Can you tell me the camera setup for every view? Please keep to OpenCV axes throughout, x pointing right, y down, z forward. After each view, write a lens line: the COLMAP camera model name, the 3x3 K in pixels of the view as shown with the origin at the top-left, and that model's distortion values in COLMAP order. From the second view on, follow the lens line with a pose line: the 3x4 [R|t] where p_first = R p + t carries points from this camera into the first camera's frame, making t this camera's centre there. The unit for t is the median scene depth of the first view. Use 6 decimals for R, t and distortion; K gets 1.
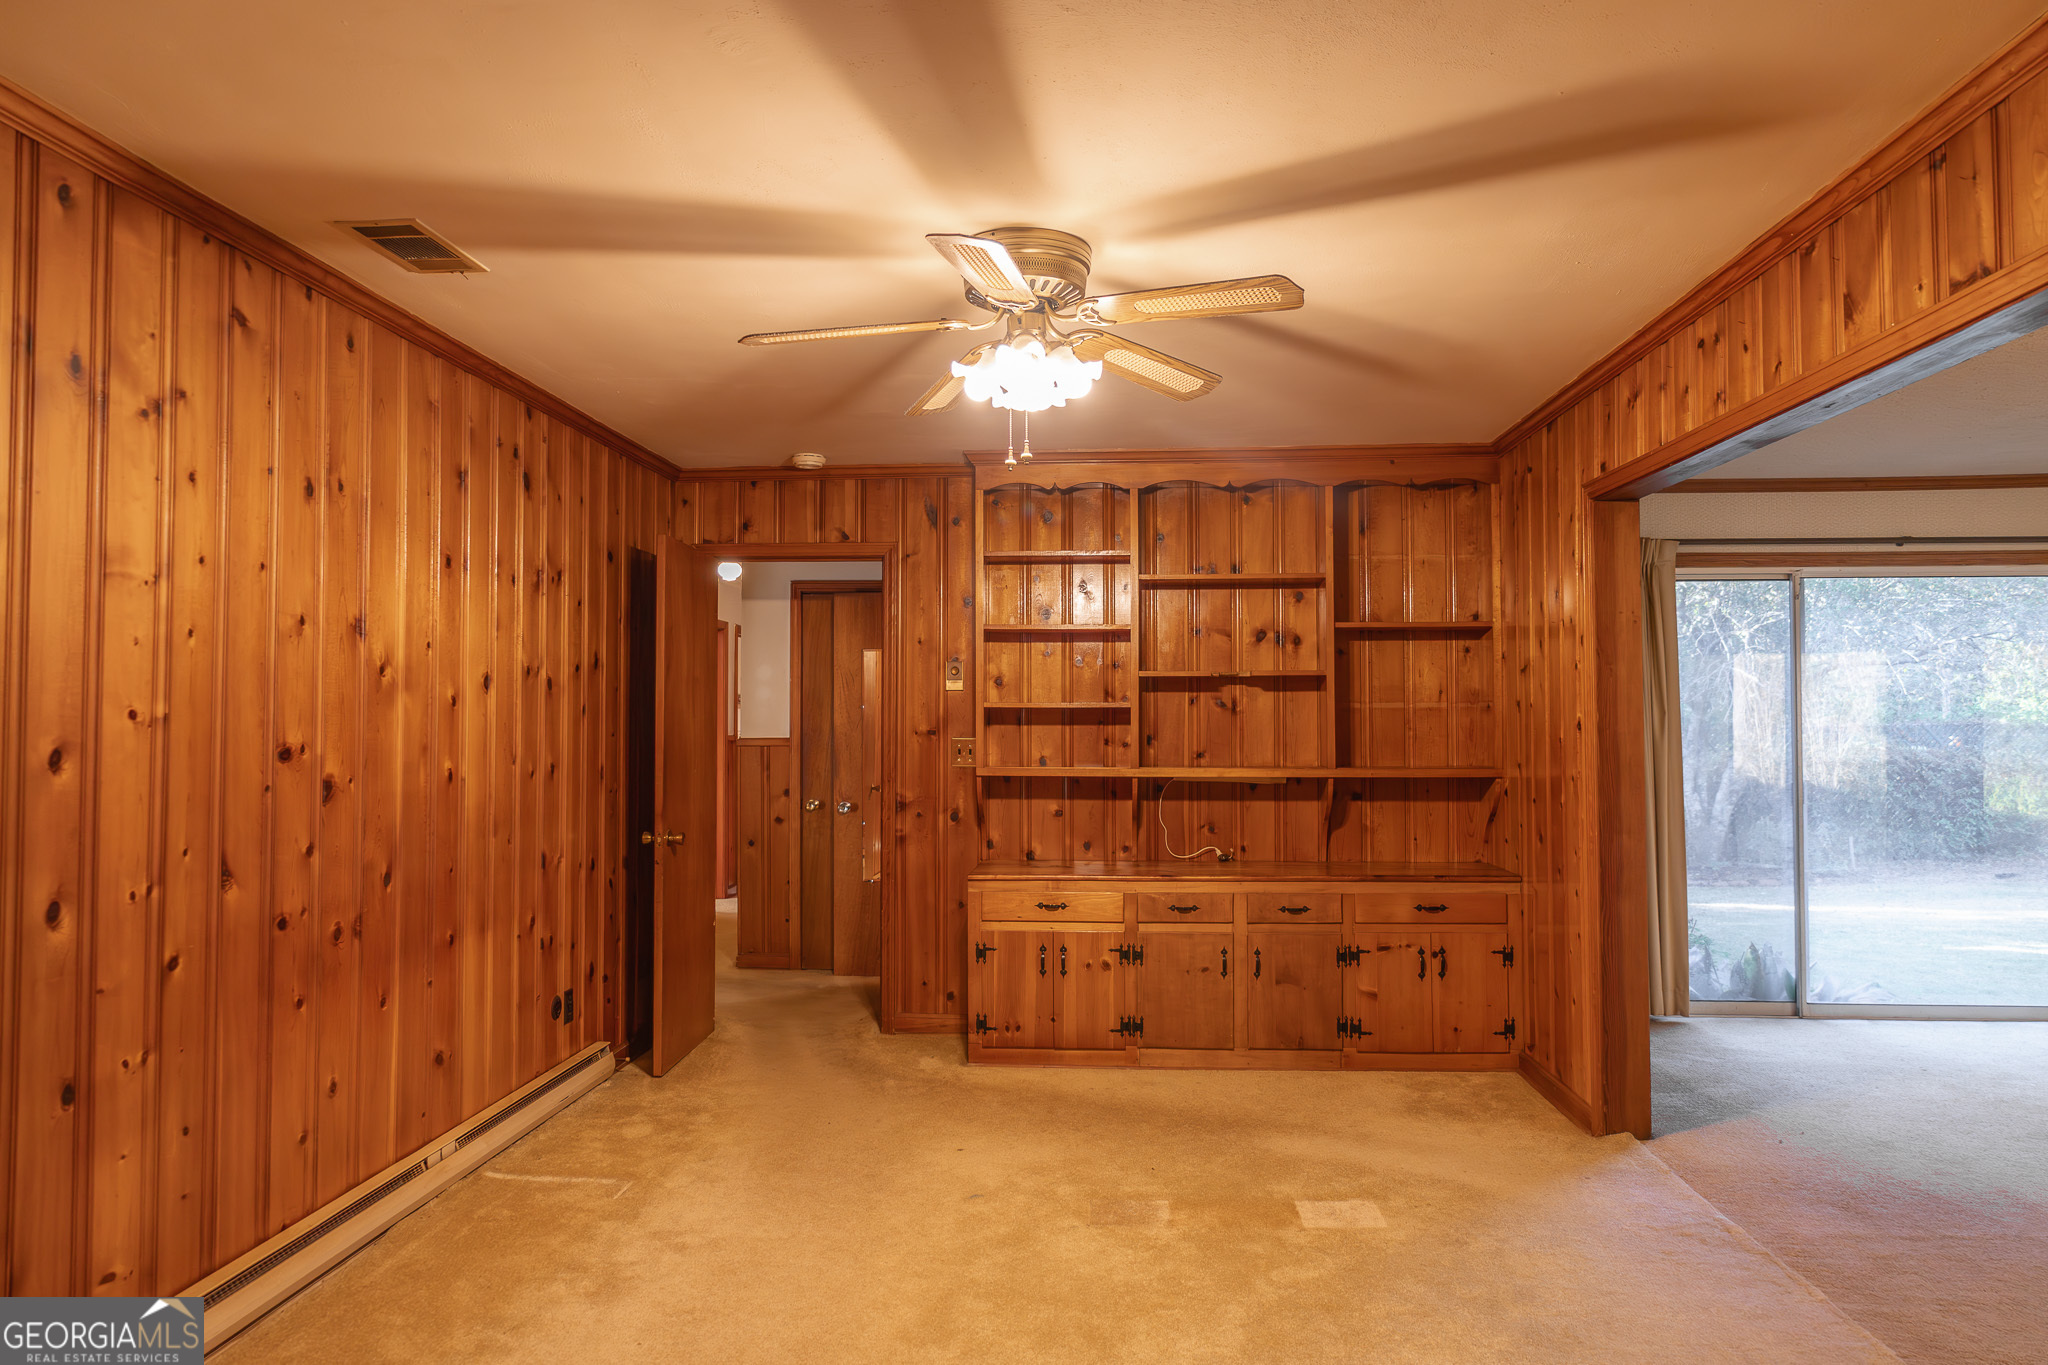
lens RADIAL K [[1299.8, 0, 1023.0], [0, 1299.8, 678.3], [0, 0, 1]] dist [-0.012362, 0.003014]
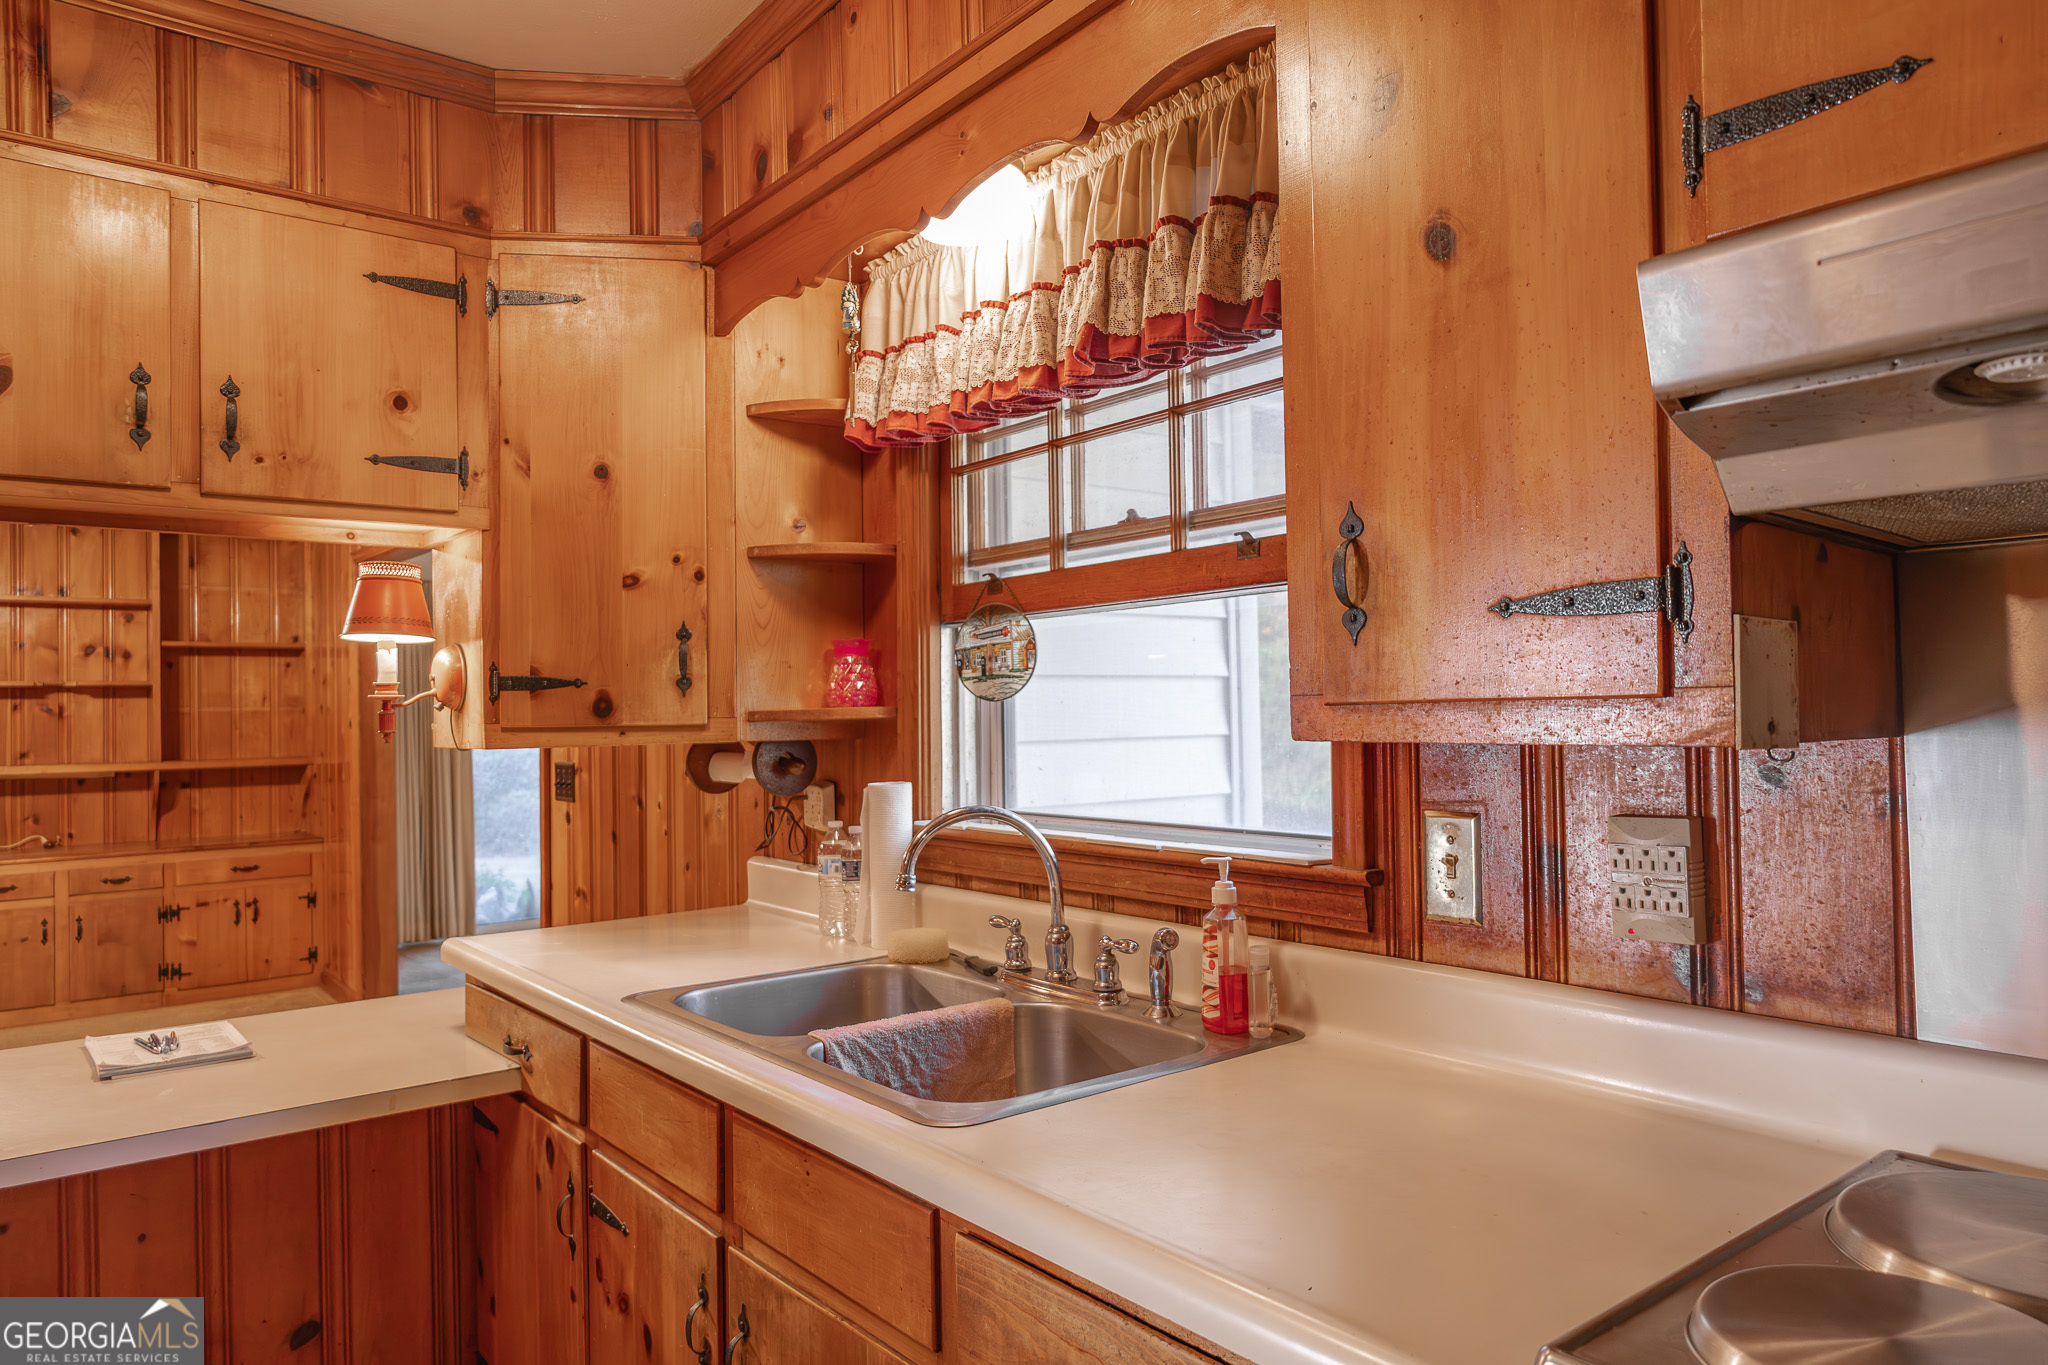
lens RADIAL K [[1299.8, 0, 1026.2], [0, 1299.8, 686.9], [0, 0, 1]] dist [-0.012362, 0.003014]
pose [[0.729958, 0.001055, 0.683491, 0.005120], [-0.007083, 0.999957, 0.006020, -0.013368], [-0.683455, -0.009235, 0.729934, -0.416236]]
